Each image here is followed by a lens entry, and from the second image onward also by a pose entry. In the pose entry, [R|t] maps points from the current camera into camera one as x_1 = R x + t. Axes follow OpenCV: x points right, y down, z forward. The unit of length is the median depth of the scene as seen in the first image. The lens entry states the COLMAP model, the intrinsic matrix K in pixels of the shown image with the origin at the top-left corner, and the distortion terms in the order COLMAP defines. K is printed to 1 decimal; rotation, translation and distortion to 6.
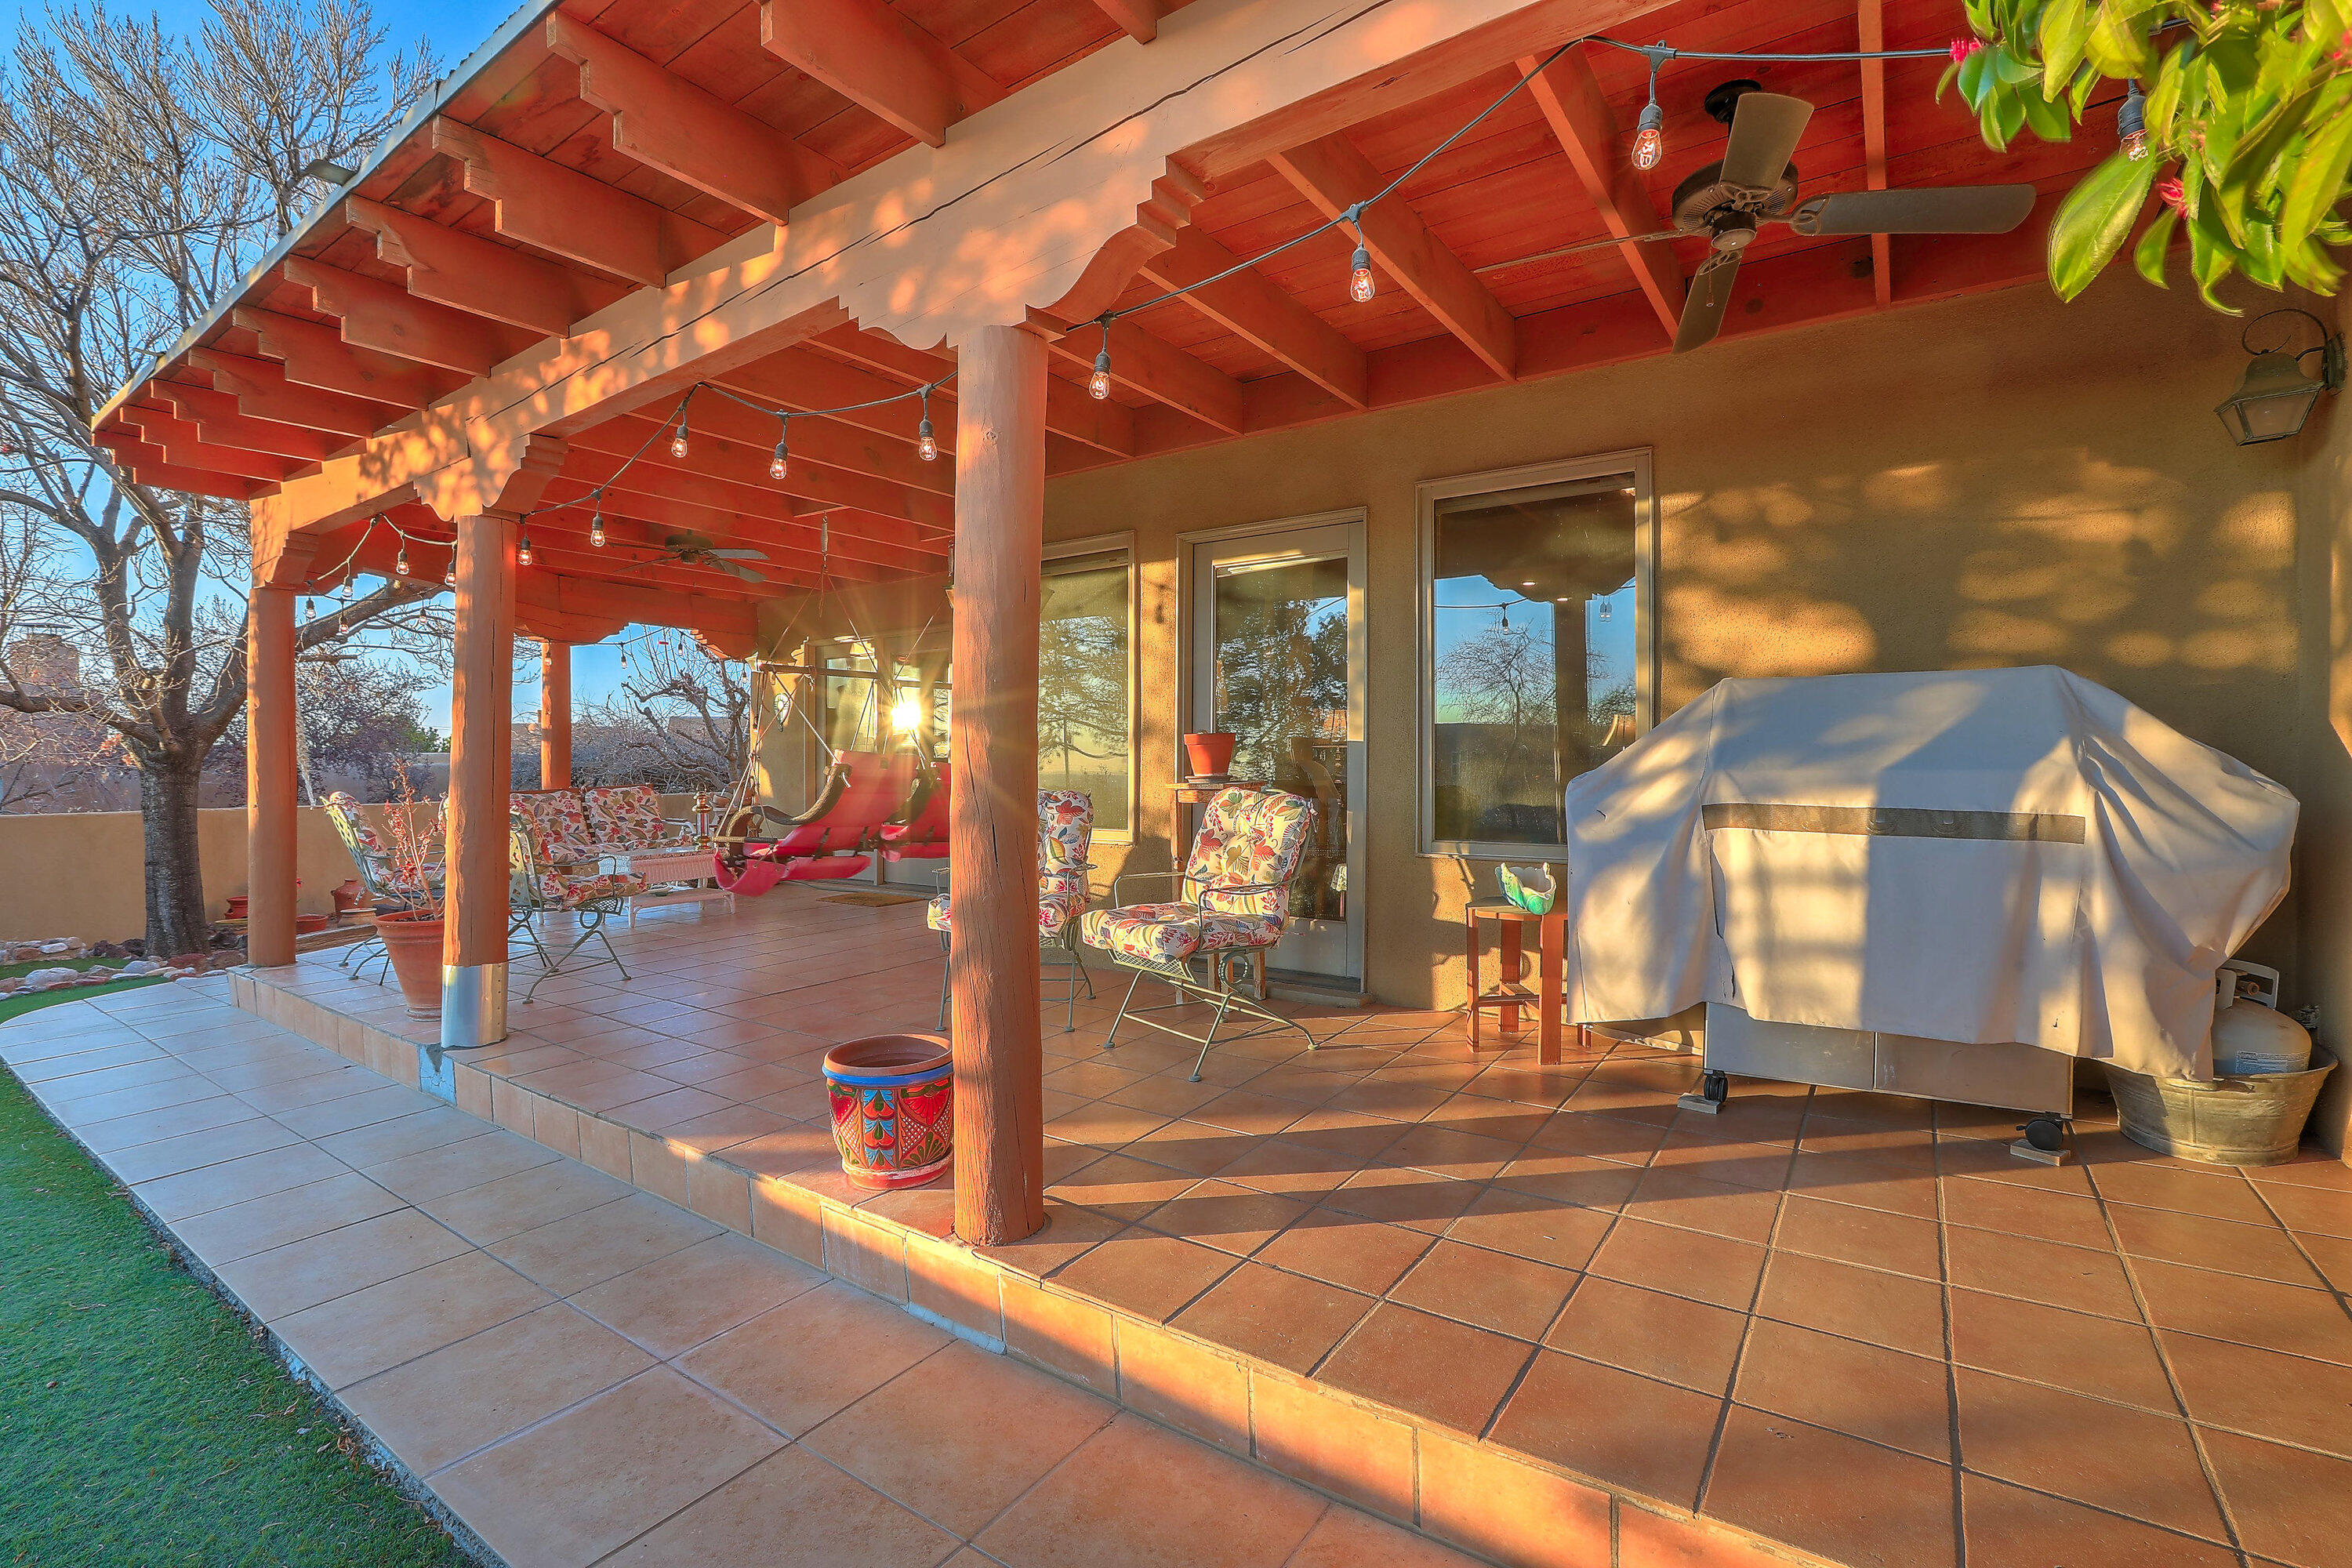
lens RADIAL K [[1063.0, 0, 1159.5], [0, 1063.0, 785.9], [0, 0, 1]] dist [-0.012388, 0.000757]
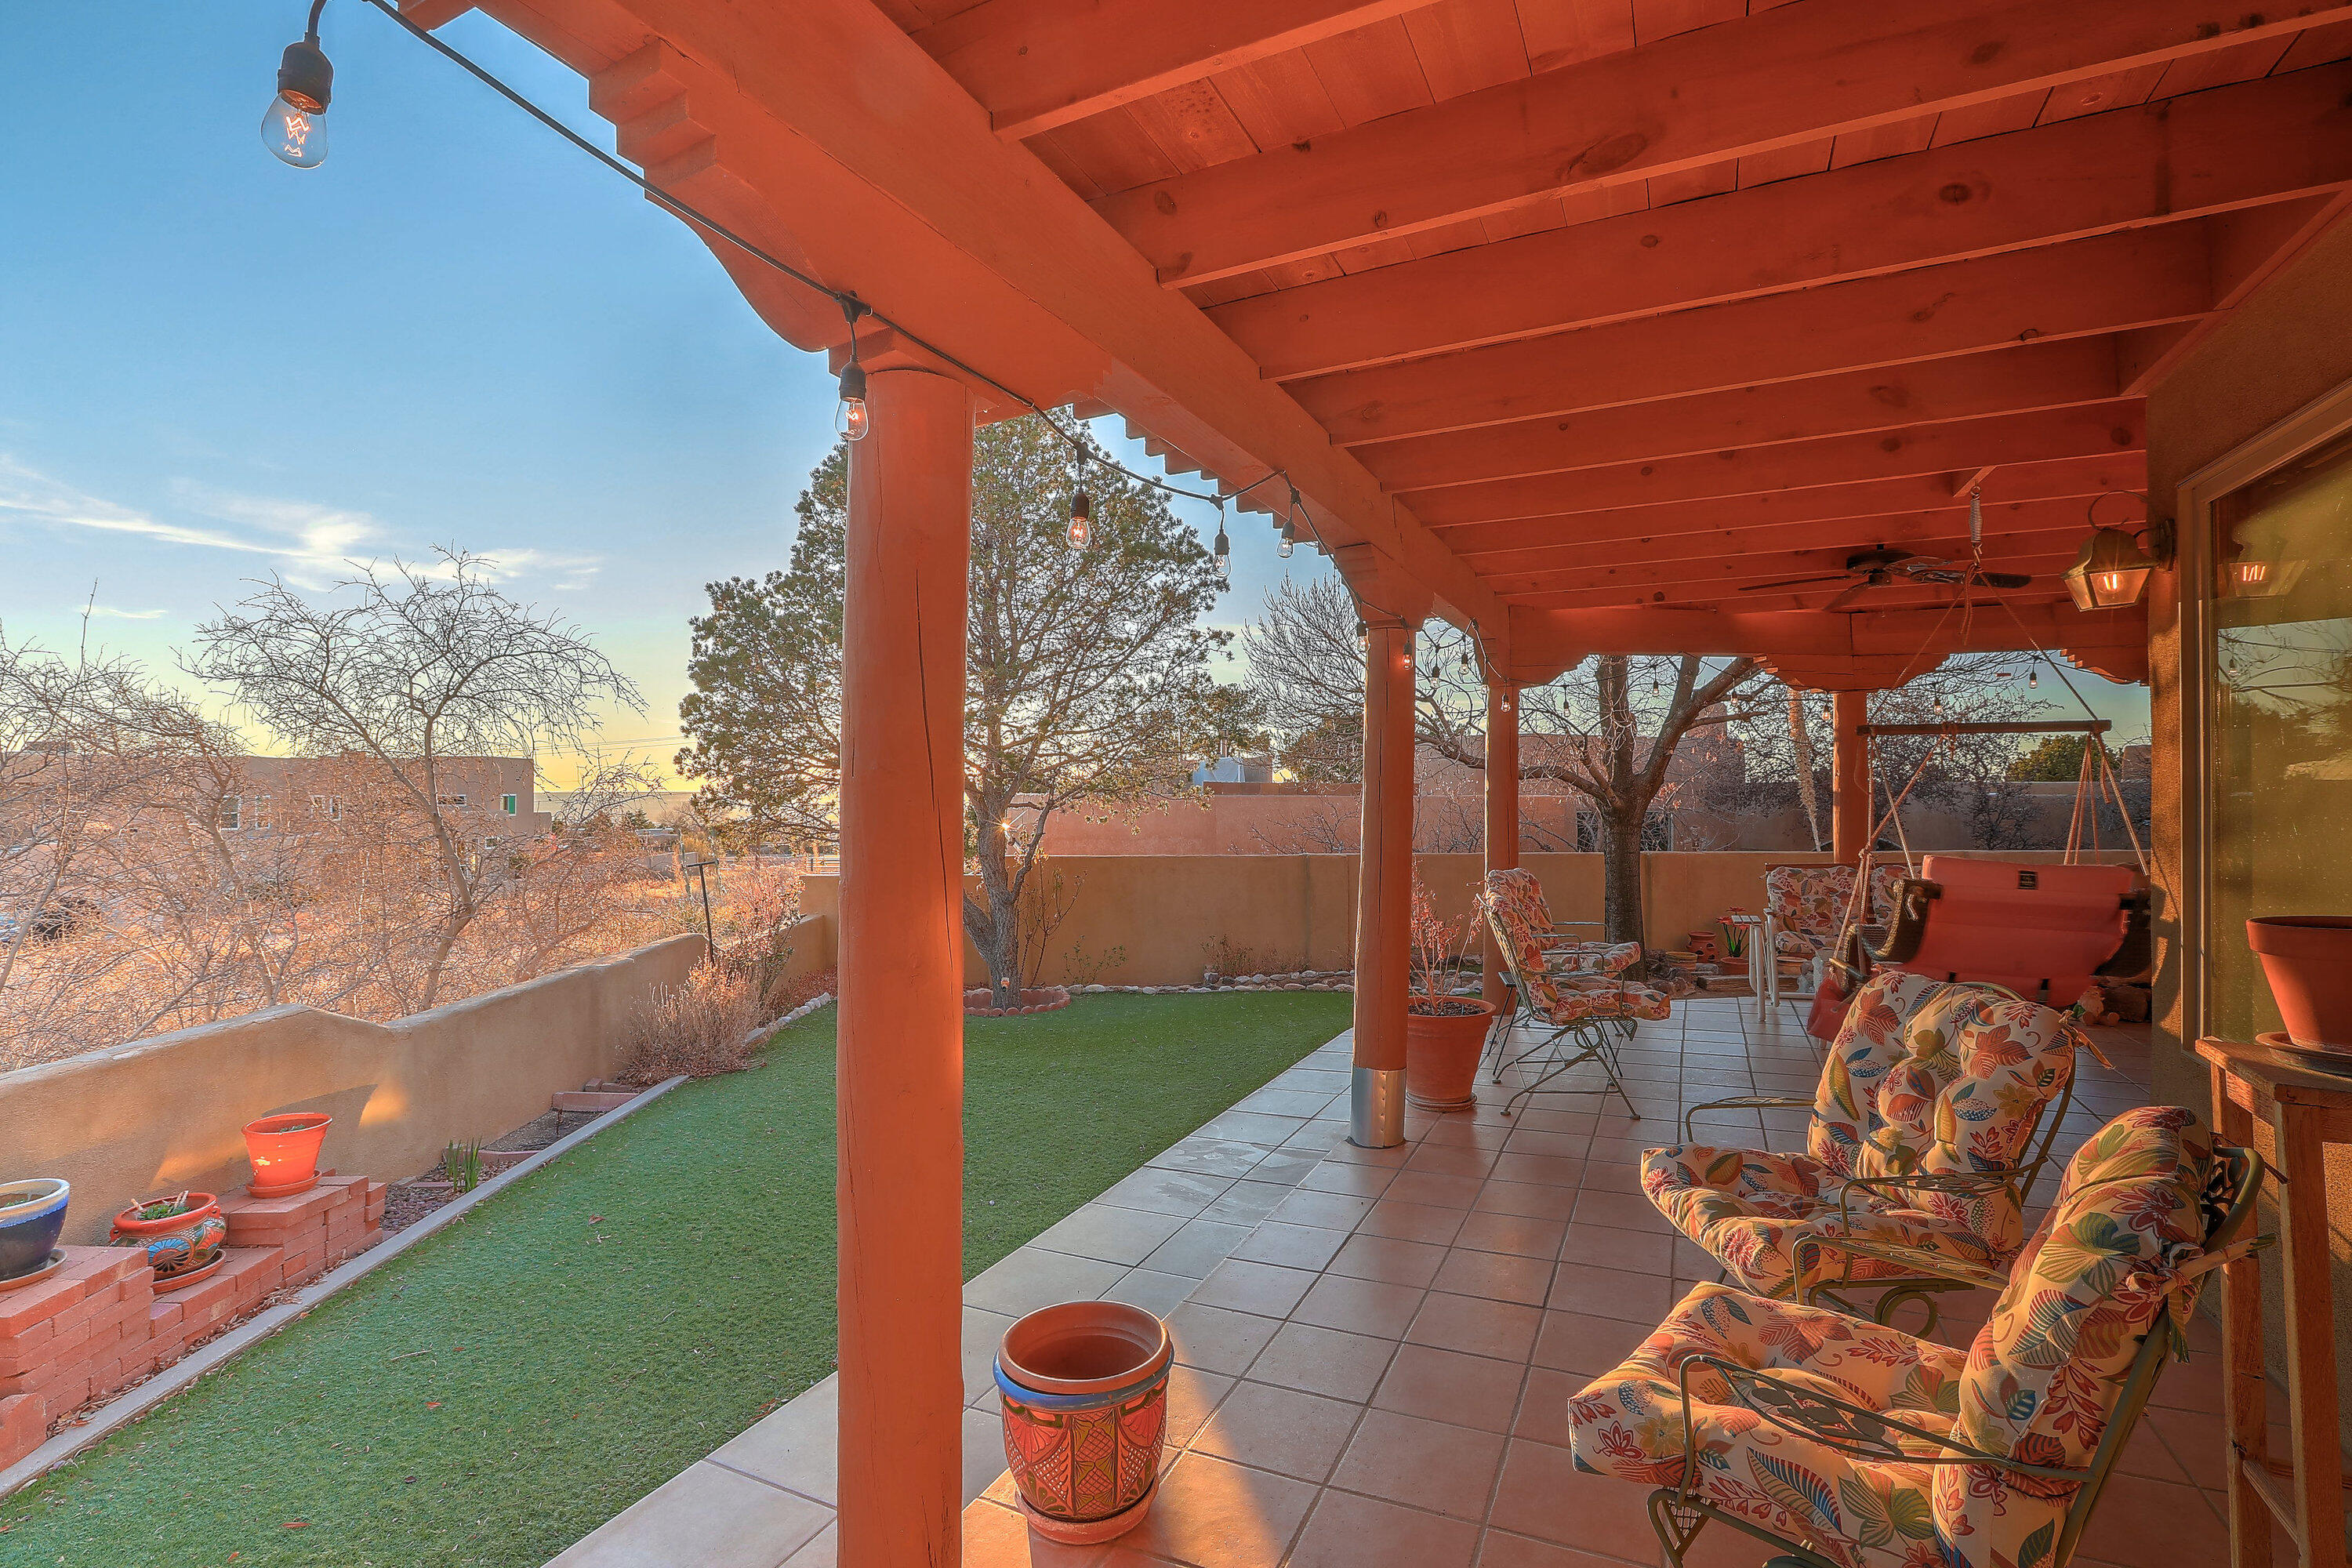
lens RADIAL K [[1063.0, 0, 1182.9], [0, 1063.0, 786.4], [0, 0, 1]] dist [-0.012388, 0.000757]
pose [[0.183231, -0.002681, -0.983066, 0.156034], [-0.012505, 0.999909, -0.005058, -0.043410], [0.982990, 0.013220, 0.183180, 0.290834]]
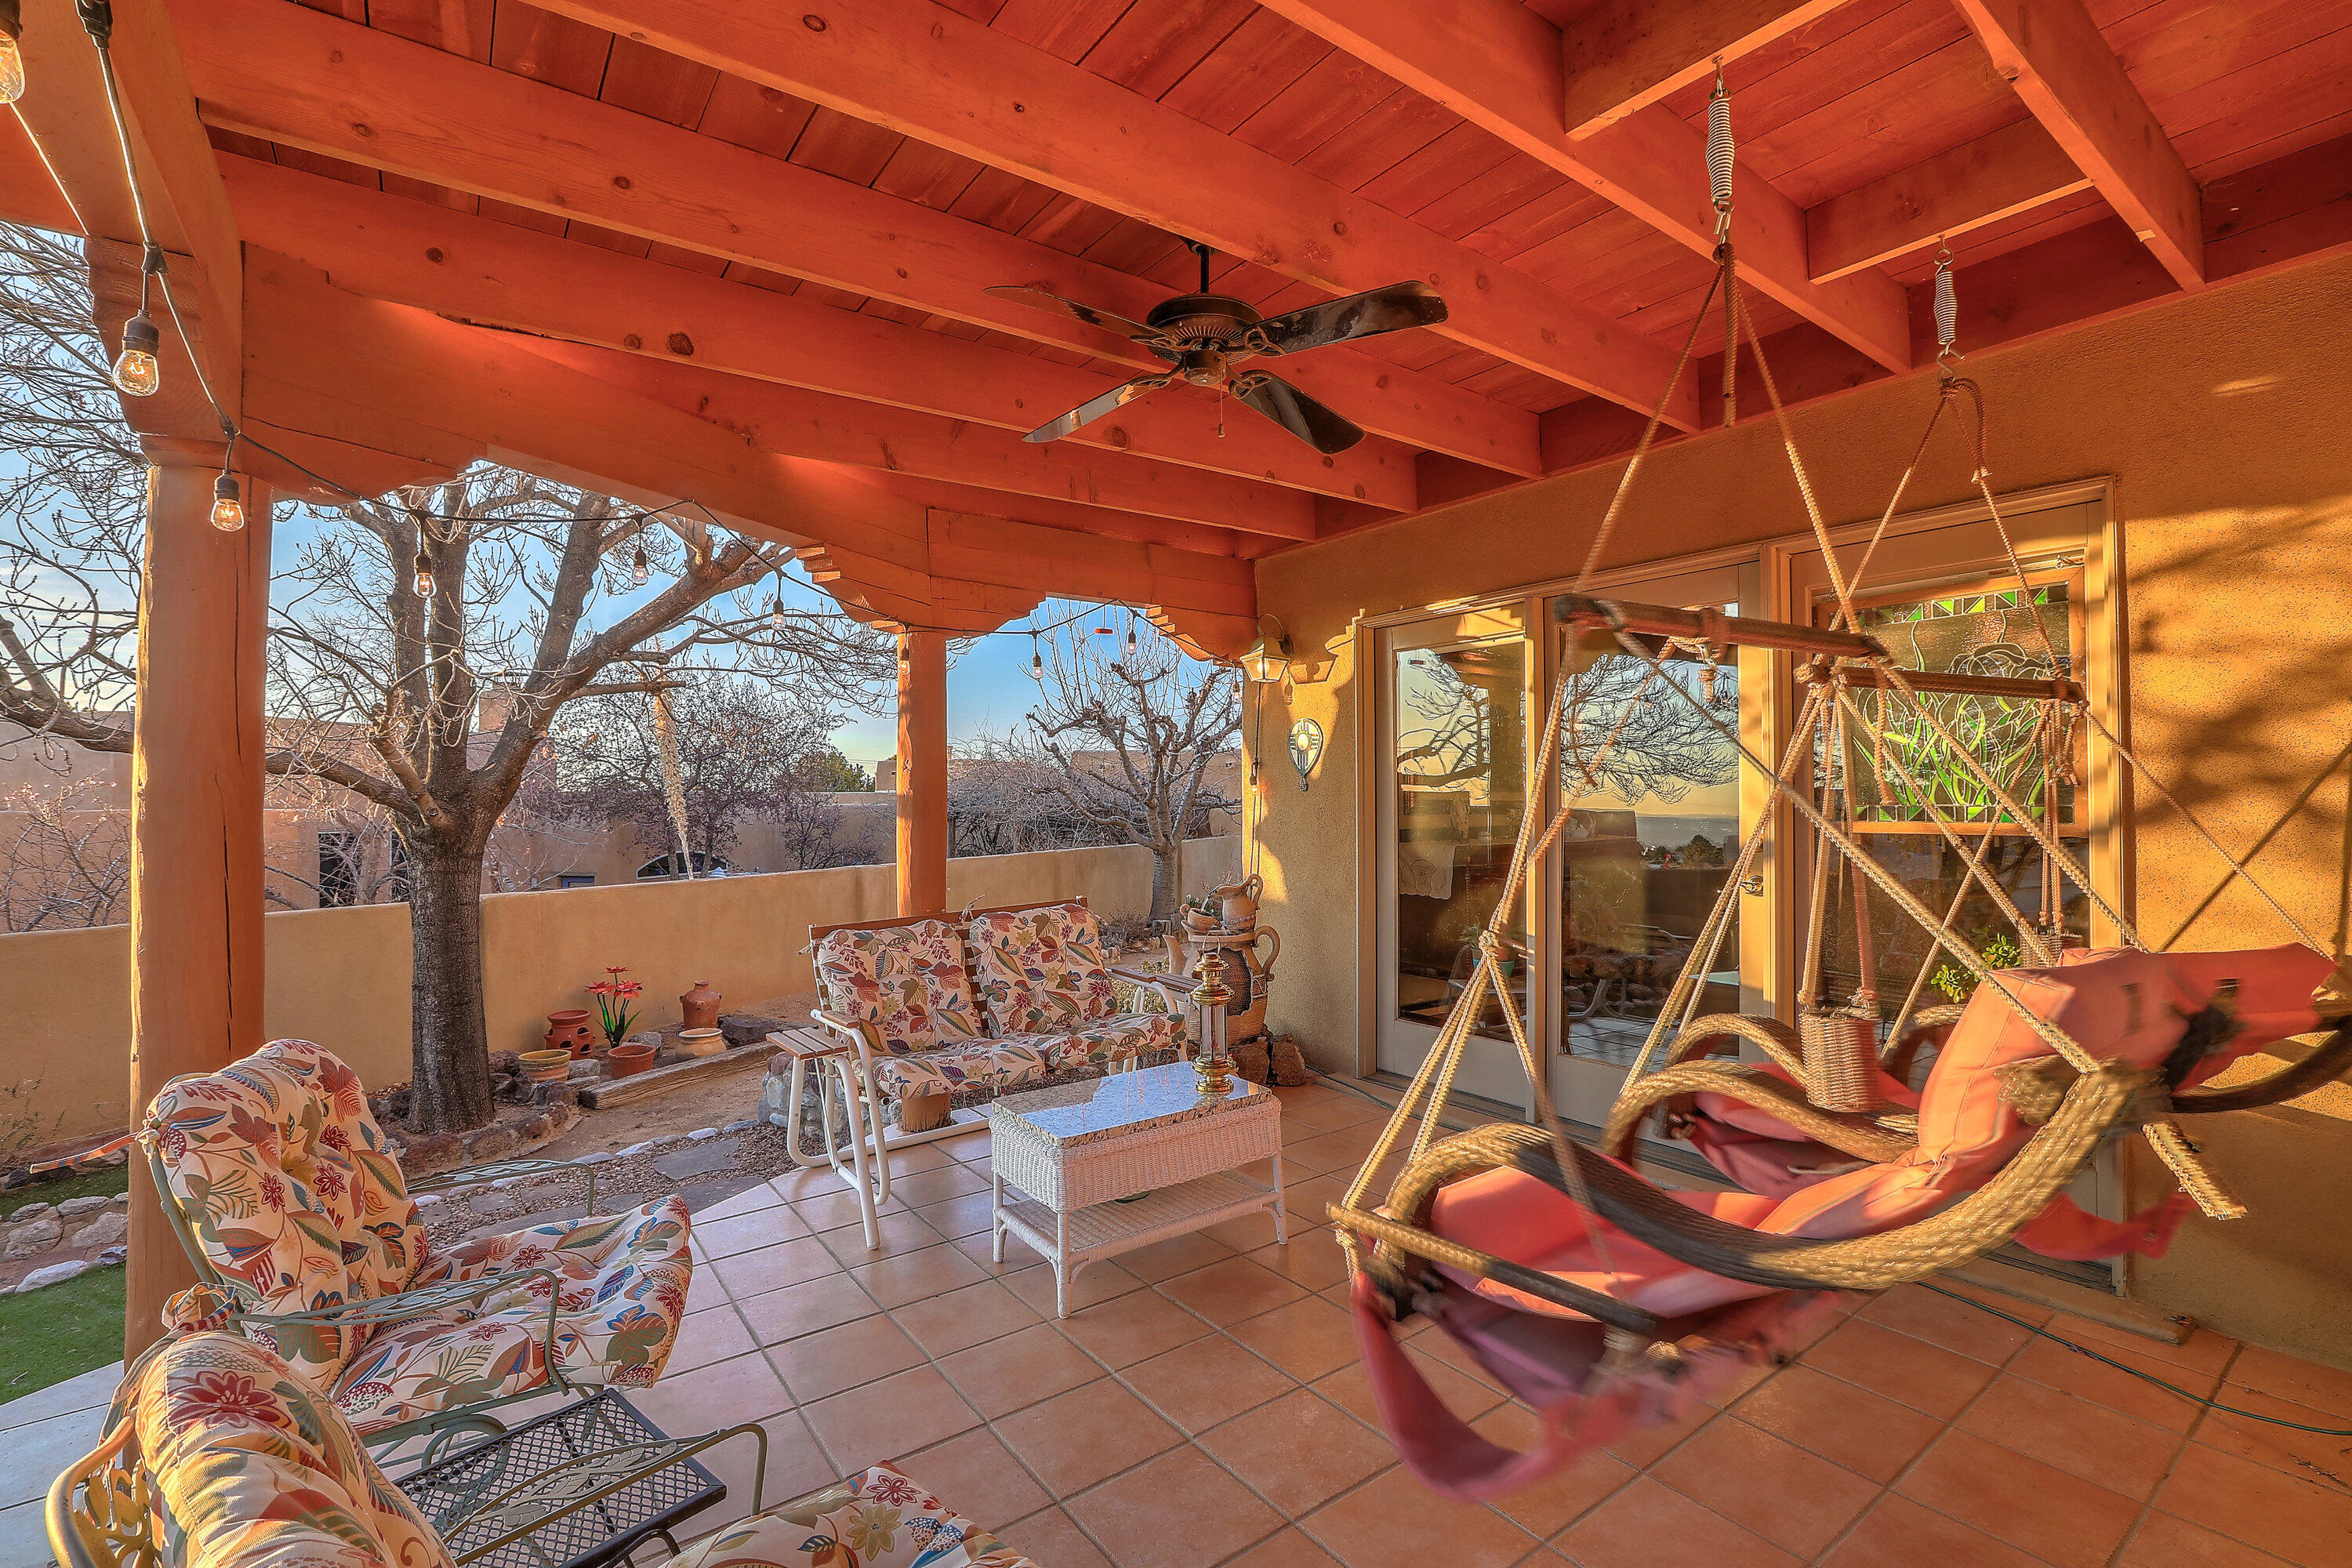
lens RADIAL K [[1063.0, 0, 1171.1], [0, 1063.0, 790.2], [0, 0, 1]] dist [-0.012388, 0.000757]
pose [[0.945630, -0.006654, -0.325176, -0.258029], [0.000409, 0.999814, -0.019270, -0.042874], [0.325244, 0.018089, 0.945457, 0.497274]]
